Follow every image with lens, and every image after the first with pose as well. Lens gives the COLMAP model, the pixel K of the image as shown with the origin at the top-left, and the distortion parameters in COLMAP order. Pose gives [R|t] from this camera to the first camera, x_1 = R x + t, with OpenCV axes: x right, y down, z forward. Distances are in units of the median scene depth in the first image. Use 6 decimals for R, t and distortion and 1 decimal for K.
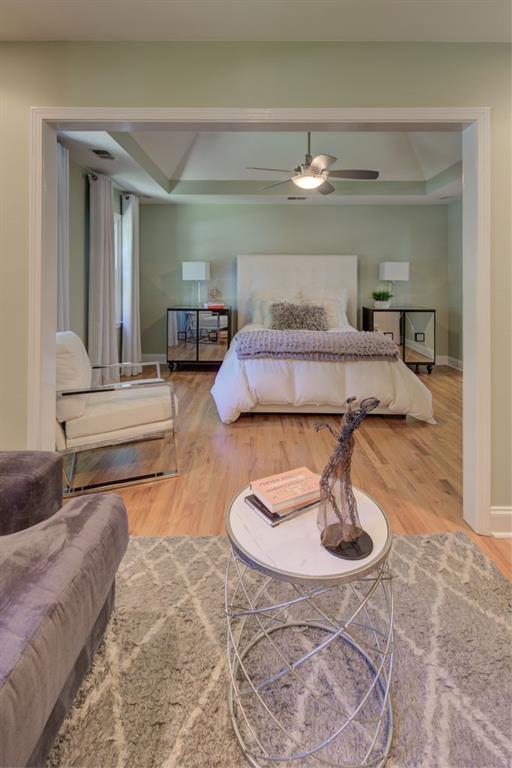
lens RADIAL K [[372.0, 0, 254.2], [0, 372.0, 369.8], [0, 0, 1]] dist [0.002162, 0.000153]
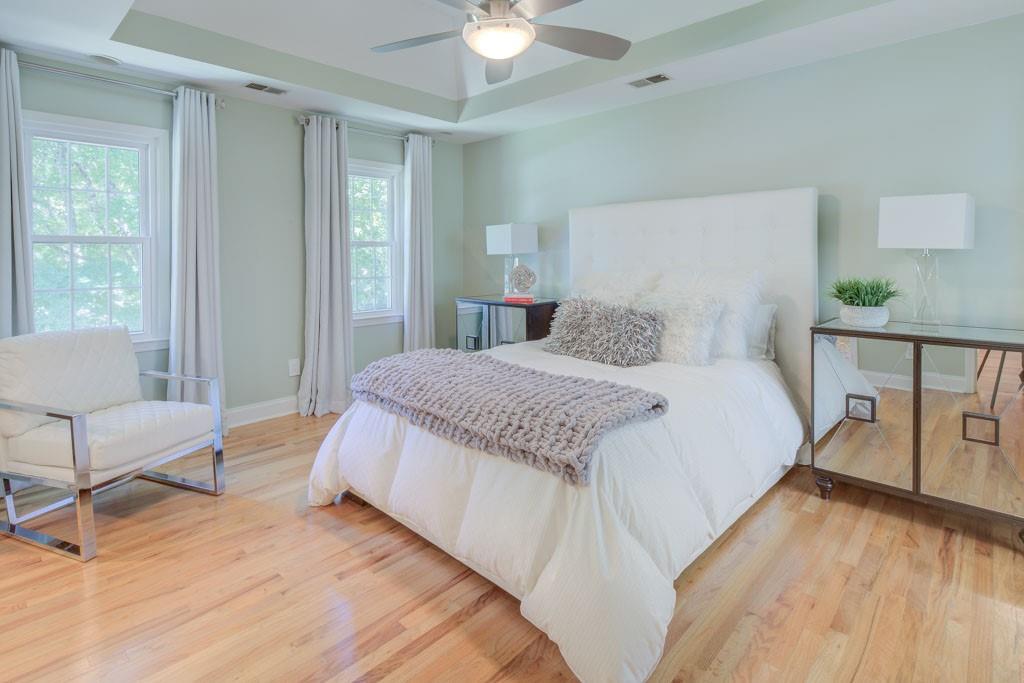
lens RADIAL K [[505.3, 0, 512.0], [0, 505.3, 341.5], [0, 0, 1]] dist [-0.000721, -0.000190]
pose [[0.722789, 0.106074, -0.682880, 0.435924], [-0.155299, 0.987807, -0.010936, -0.095288], [0.673393, 0.113955, 0.730449, 0.429287]]
